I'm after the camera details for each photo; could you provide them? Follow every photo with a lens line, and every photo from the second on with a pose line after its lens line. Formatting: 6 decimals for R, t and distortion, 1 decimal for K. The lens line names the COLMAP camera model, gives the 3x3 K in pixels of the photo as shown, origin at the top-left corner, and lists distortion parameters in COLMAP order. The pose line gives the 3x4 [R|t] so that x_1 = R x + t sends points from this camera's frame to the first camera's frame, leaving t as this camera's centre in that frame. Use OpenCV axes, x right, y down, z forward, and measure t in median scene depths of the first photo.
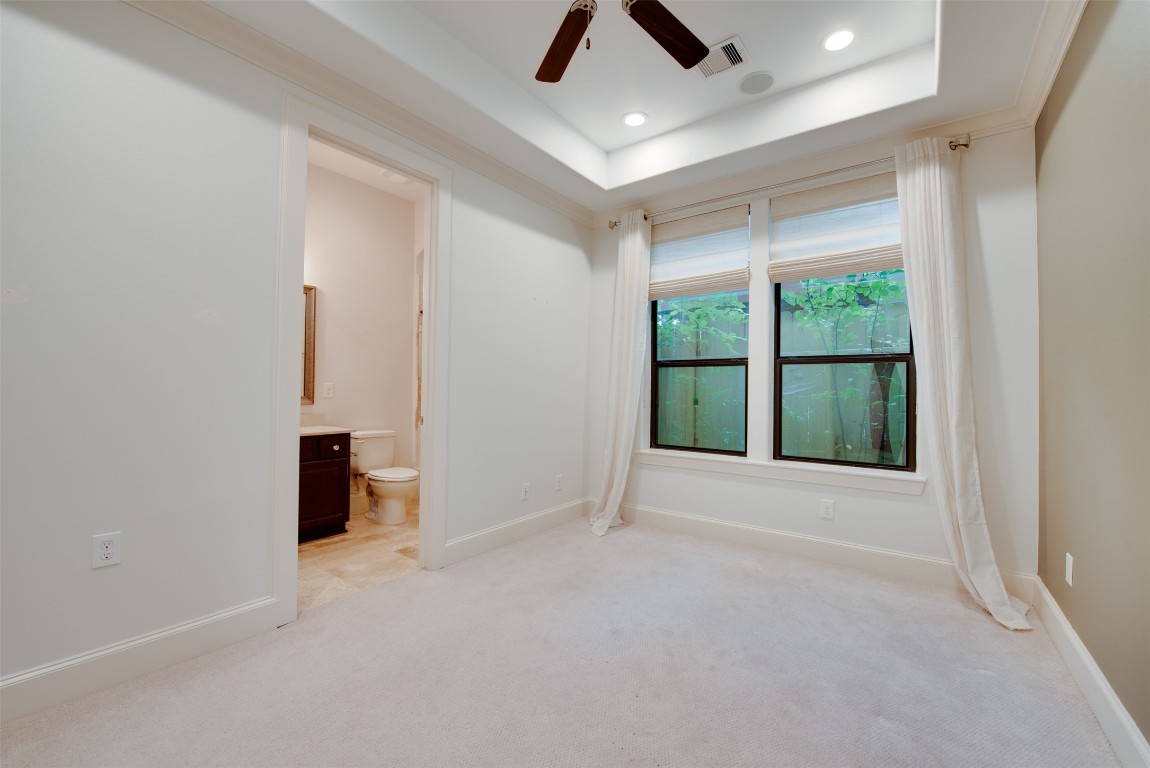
lens RADIAL K [[472.0, 0, 574.7], [0, 472.0, 381.9], [0, 0, 1]] dist [-0.013048, -0.000518]
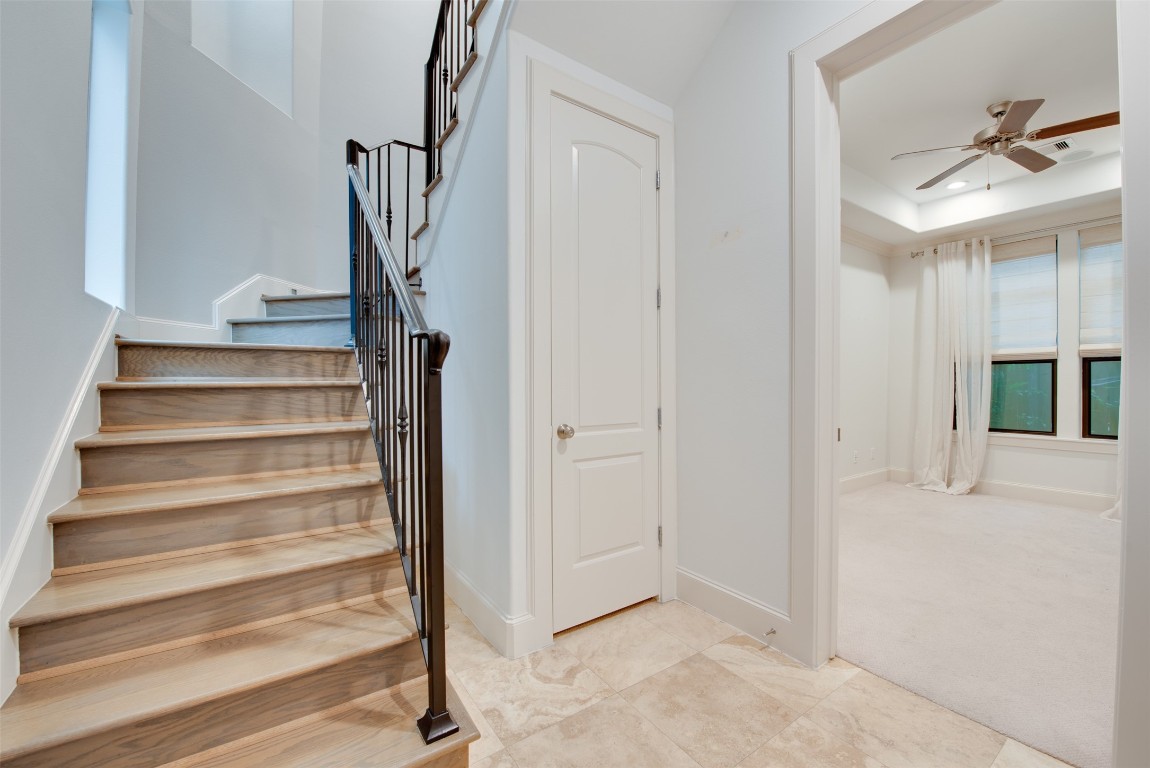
lens RADIAL K [[472.0, 0, 577.4], [0, 472.0, 381.9], [0, 0, 1]] dist [-0.013048, -0.000518]
pose [[0.947313, -0.014468, -0.319981, -0.450577], [0.020651, 0.999660, 0.015936, -0.030986], [0.319642, -0.021704, 0.947290, -0.594706]]
